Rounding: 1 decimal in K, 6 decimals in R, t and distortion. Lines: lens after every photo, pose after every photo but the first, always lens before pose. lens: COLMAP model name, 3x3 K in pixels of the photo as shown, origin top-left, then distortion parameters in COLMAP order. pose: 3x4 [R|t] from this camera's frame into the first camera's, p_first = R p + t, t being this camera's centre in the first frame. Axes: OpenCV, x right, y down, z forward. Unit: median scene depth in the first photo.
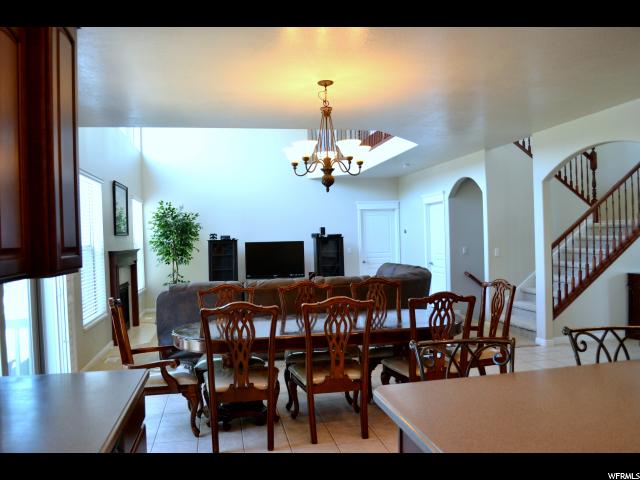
lens RADIAL K [[509.3, 0, 320.0], [0, 509.3, 240.0], [0, 0, 1]] dist [-0.085753, -0.003052]
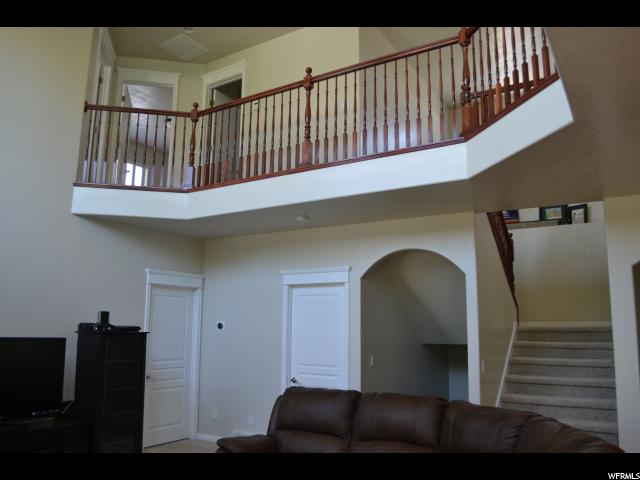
lens RADIAL K [[509.3, 0, 320.0], [0, 509.3, 240.0], [0, 0, 1]] dist [-0.085753, -0.003052]
pose [[0.690003, 0.158950, 0.706138, -0.214885], [-0.029392, 0.980938, -0.192087, -0.005222], [-0.723209, 0.111786, 0.681522, 0.519013]]
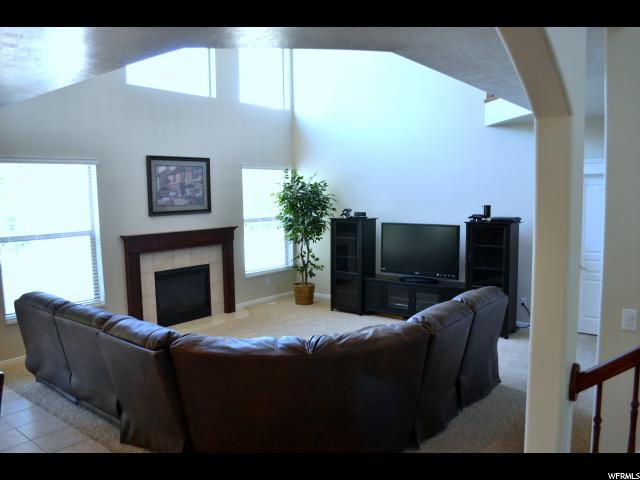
lens RADIAL K [[509.3, 0, 320.0], [0, 509.3, 240.0], [0, 0, 1]] dist [-0.085753, -0.003052]
pose [[0.639313, 0.092363, -0.763380, 0.359758], [-0.010505, 0.993716, 0.111434, -0.050755], [0.768875, -0.063222, 0.636266, 0.463655]]
